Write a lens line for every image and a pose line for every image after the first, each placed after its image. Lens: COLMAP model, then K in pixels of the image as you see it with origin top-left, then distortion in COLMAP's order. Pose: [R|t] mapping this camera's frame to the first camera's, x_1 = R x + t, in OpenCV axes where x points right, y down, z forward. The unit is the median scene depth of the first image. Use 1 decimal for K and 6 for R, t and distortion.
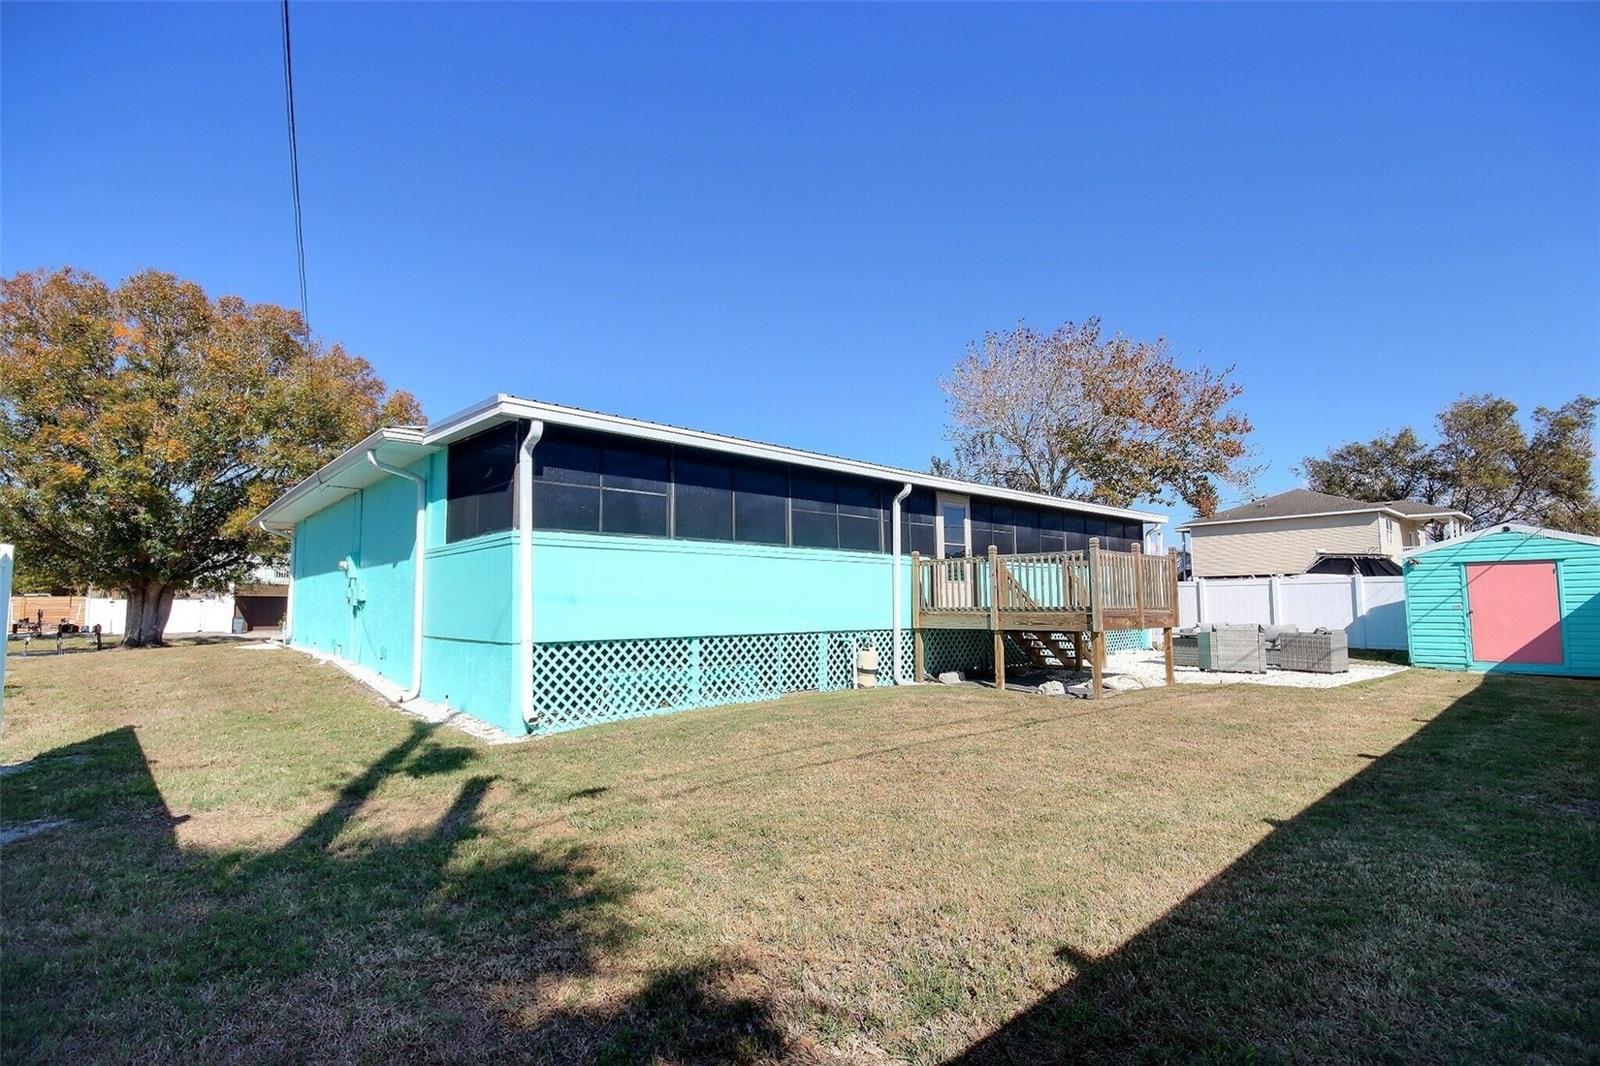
lens RADIAL K [[737.0, 0, 796.7], [0, 737.0, 540.8], [0, 0, 1]] dist [0.024641, -0.020261]
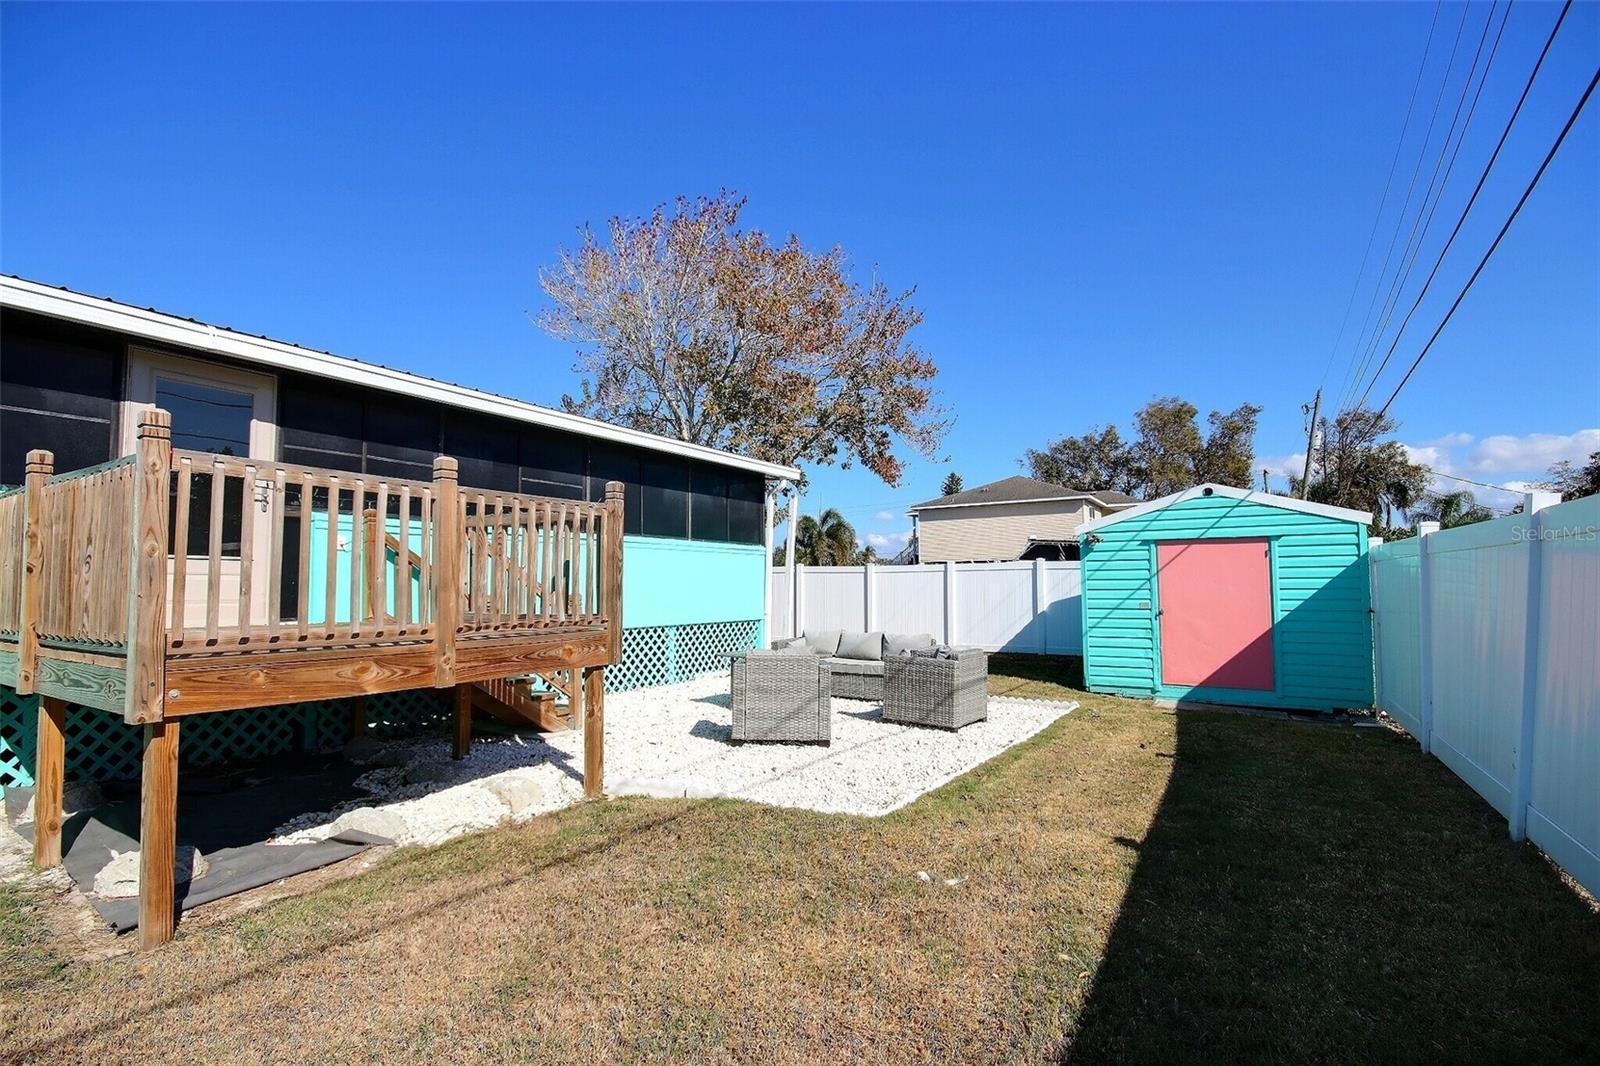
lens RADIAL K [[739.6, 0, 797.6], [0, 739.6, 539.7], [0, 0, 1]] dist [0.000729, 0.000326]
pose [[0.959167, 0.018447, 0.282237, 0.258621], [-0.024045, 0.999577, 0.016385, 0.016808], [-0.281816, -0.022502, 0.959205, 0.290078]]
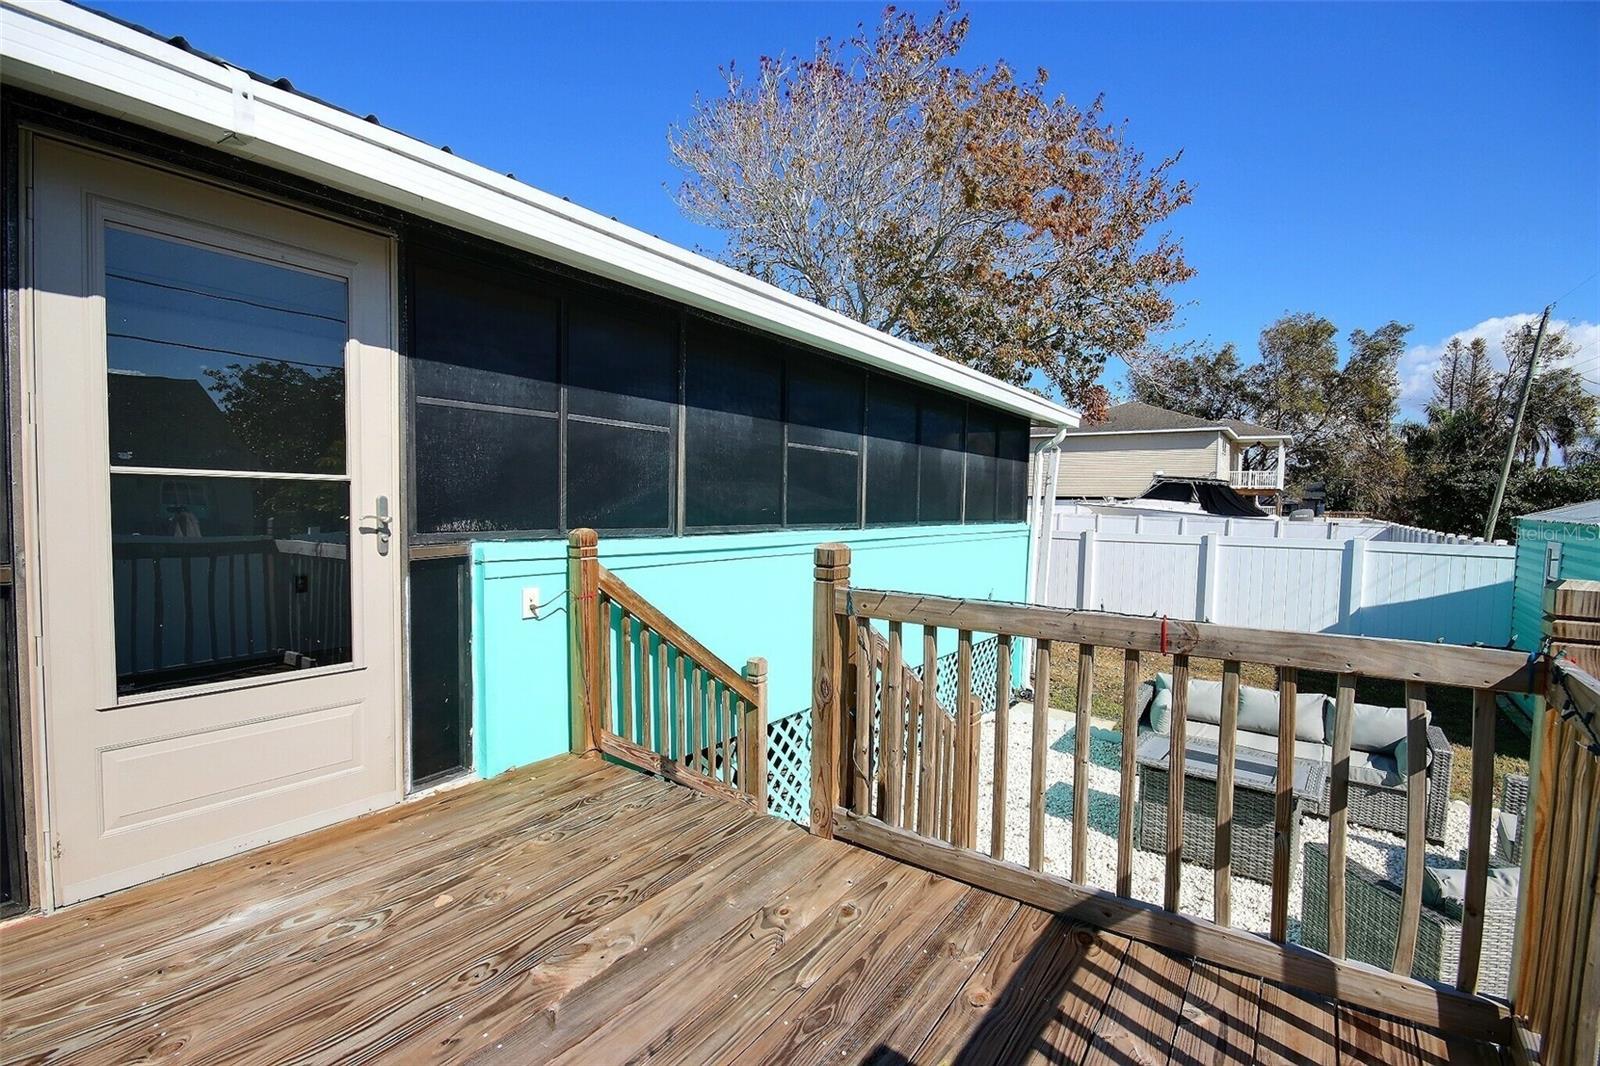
lens RADIAL K [[738.6, 0, 791.8], [0, 738.6, 544.3], [0, 0, 1]] dist [0.000735, -0.007224]
pose [[0.974887, 0.012456, 0.222350, 0.182901], [-0.043660, 0.989749, 0.135981, -0.005661], [-0.218377, -0.142274, 0.965438, 0.482180]]
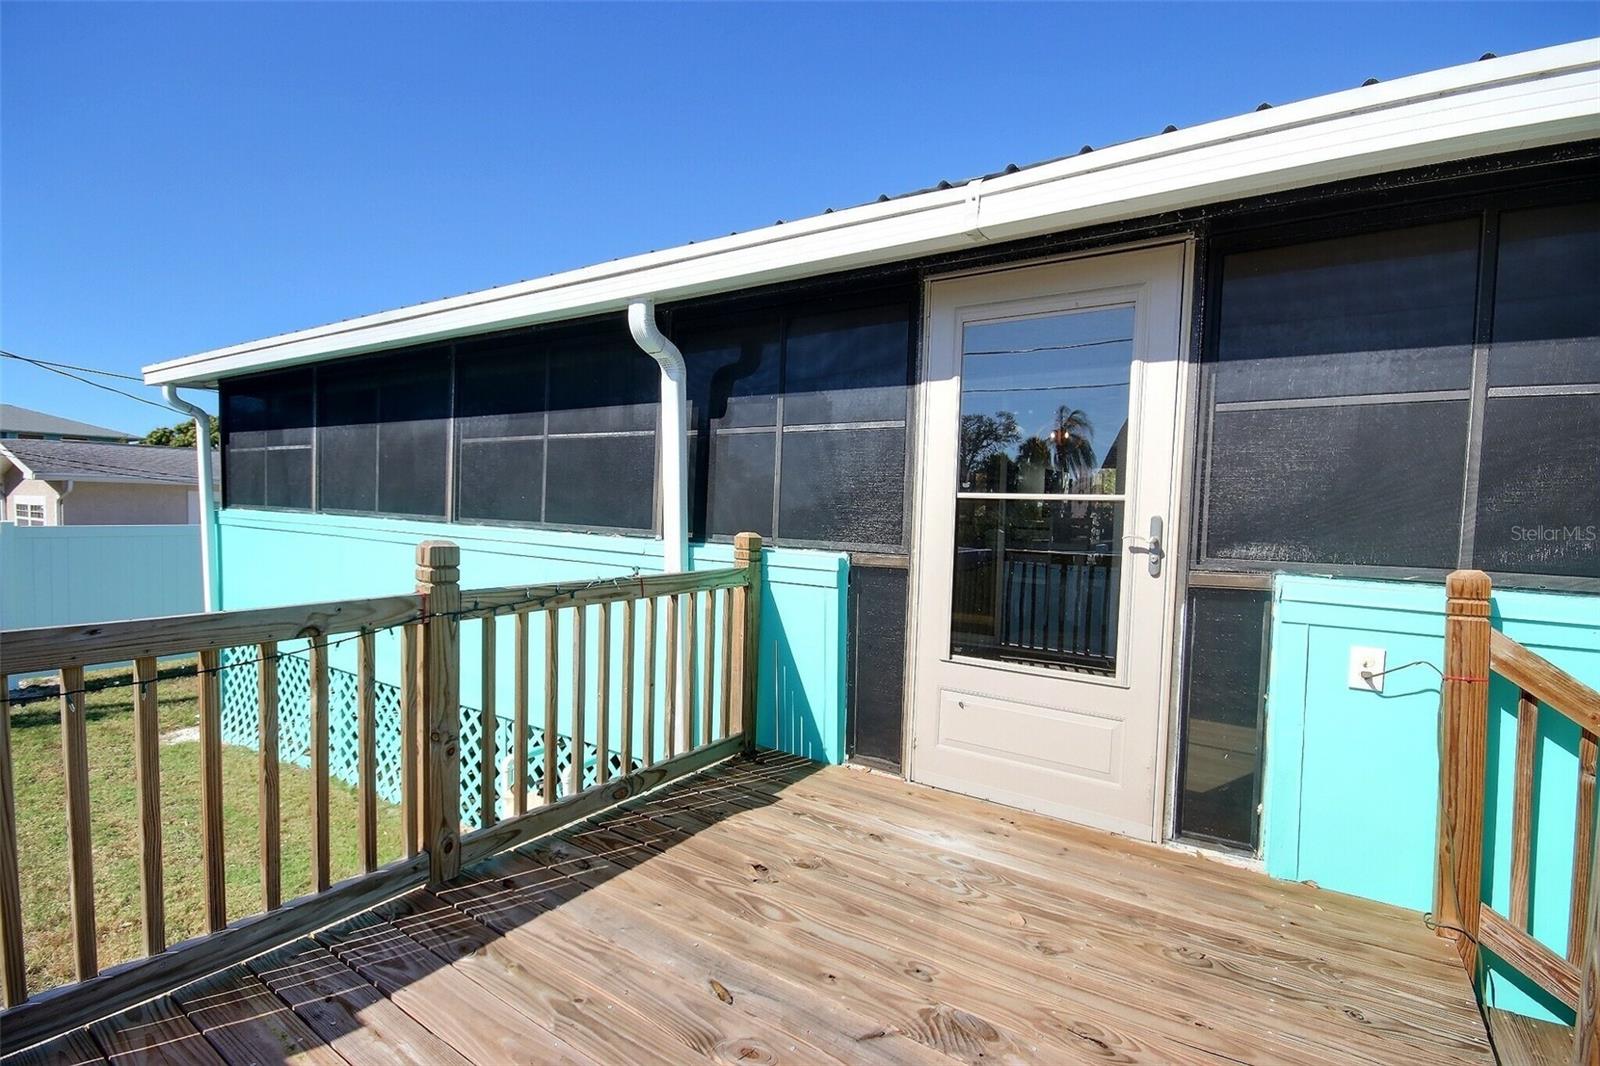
lens RADIAL K [[739.6, 0, 797.6], [0, 739.6, 539.7], [0, 0, 1]] dist [0.000729, 0.000326]
pose [[0.251059, 0.056778, -0.966305, 0.243038], [0.054217, 0.995886, 0.072603, -0.001800], [0.966452, -0.070618, 0.246948, 0.531065]]
